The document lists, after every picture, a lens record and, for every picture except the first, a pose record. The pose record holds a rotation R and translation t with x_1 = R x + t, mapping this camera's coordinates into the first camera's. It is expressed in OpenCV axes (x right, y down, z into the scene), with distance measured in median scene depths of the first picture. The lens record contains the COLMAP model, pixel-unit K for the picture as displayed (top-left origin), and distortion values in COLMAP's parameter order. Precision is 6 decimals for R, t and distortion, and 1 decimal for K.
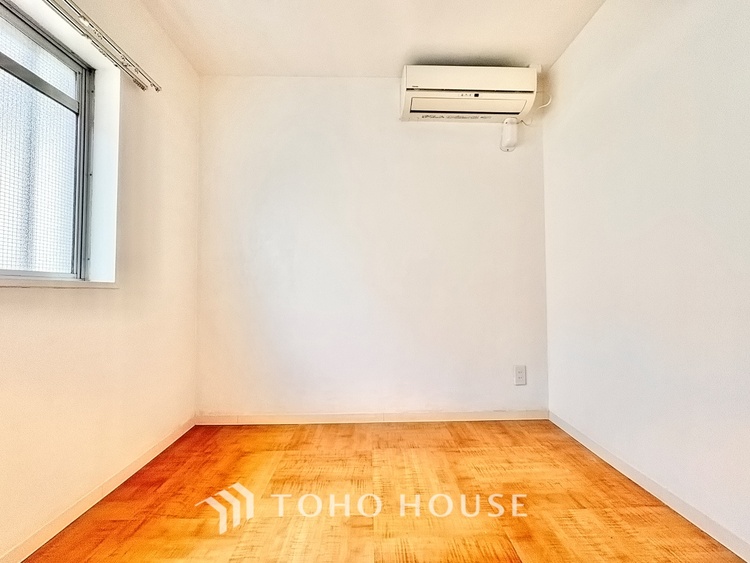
lens RADIAL K [[299.0, 0, 375.3], [0, 299.0, 282.1], [0, 0, 1]] dist [0.000093, 0.000025]
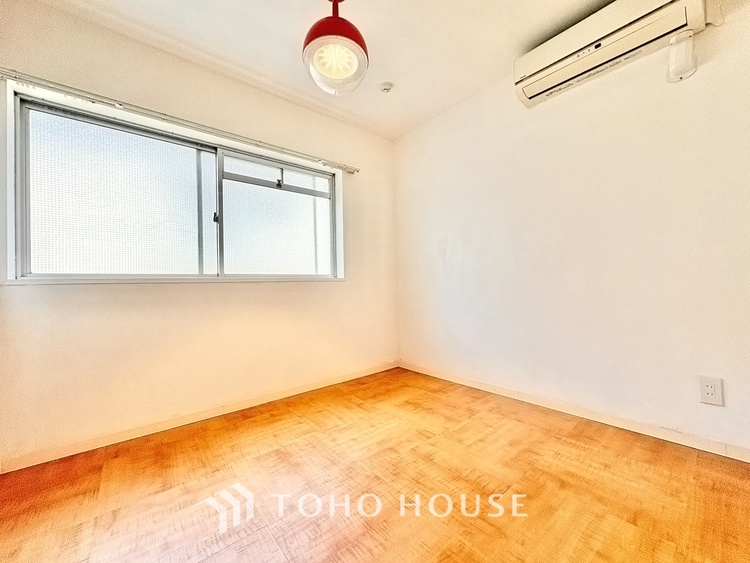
lens RADIAL K [[299.0, 0, 375.3], [0, 299.0, 282.1], [0, 0, 1]] dist [0.000093, 0.000025]
pose [[0.620456, -0.019108, -0.784009, 0.685360], [0.048365, 0.998733, 0.013934, 0.005723], [0.782749, -0.046564, 0.620593, -0.066644]]
